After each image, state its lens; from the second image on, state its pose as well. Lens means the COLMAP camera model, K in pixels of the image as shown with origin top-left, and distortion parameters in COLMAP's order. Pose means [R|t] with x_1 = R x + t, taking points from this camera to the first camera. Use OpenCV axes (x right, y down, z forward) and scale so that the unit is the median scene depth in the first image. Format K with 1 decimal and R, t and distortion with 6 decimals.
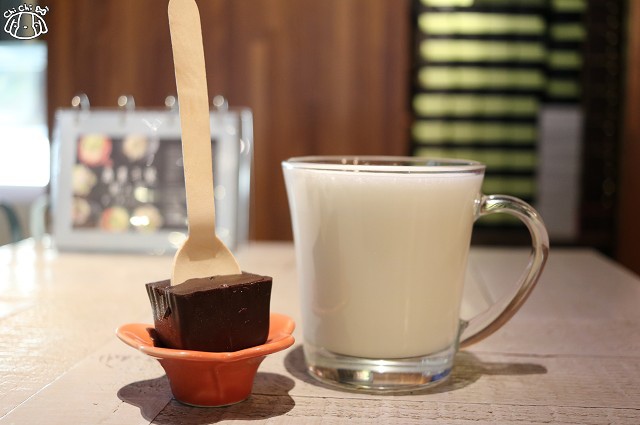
lens RADIAL K [[751.8, 0, 320.0], [0, 751.8, 212.5], [0, 0, 1]] dist [-0.079322, -0.019585]
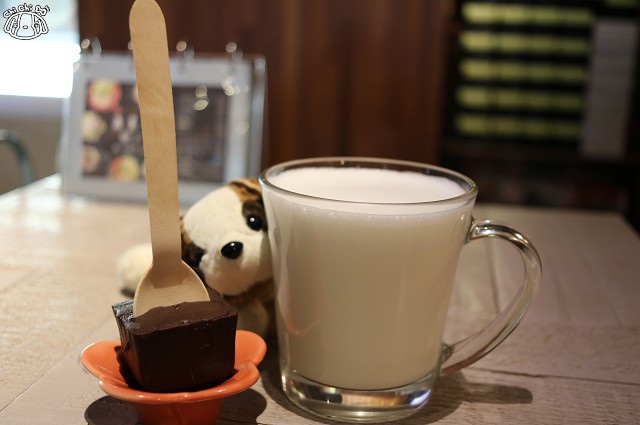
lens RADIAL K [[751.8, 0, 320.0], [0, 751.8, 212.5], [0, 0, 1]] dist [-0.079322, -0.019585]
pose [[0.997605, 0.036857, -0.058535, 0.077971], [-0.028288, 0.989604, 0.141010, -0.148884], [0.063123, -0.139017, 0.988276, 0.067980]]
